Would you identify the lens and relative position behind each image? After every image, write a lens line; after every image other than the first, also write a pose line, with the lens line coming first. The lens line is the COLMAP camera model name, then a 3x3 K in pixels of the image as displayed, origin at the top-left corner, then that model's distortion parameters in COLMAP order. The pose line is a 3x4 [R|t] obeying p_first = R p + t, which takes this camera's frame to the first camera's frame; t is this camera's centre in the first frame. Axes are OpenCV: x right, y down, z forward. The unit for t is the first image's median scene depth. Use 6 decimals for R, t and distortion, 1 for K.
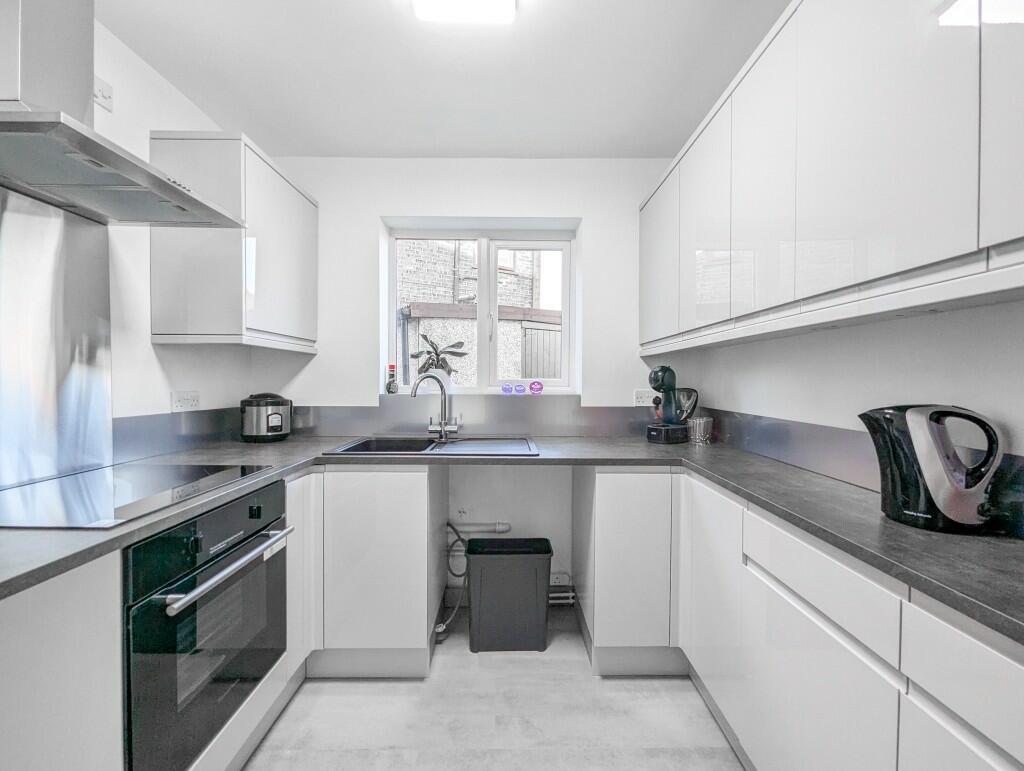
lens RADIAL K [[423.0, 0, 514.8], [0, 423.0, 385.0], [0, 0, 1]] dist [-0.001136, 0.000210]
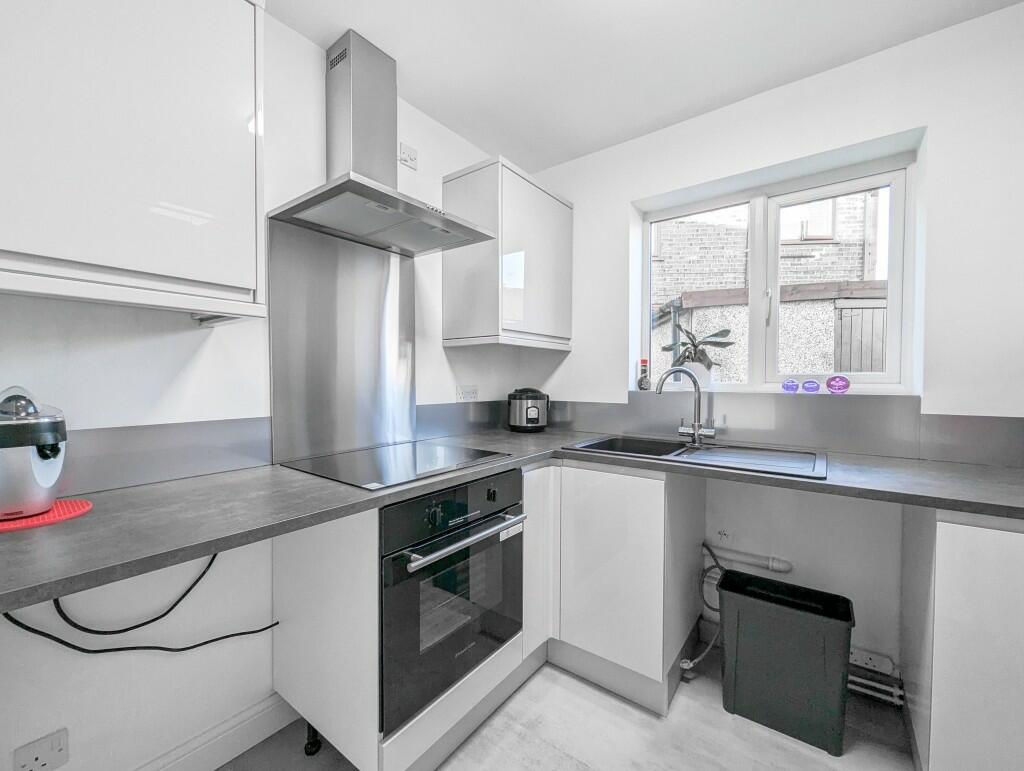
lens RADIAL K [[426.2, 0, 511.3], [0, 426.2, 385.7], [0, 0, 1]] dist [0.000665, 0.000231]
pose [[0.795897, 0.007445, -0.605386, 0.055112], [-0.004049, 0.999967, 0.006975, 0.005686], [0.605418, -0.003100, 0.795902, 0.091974]]
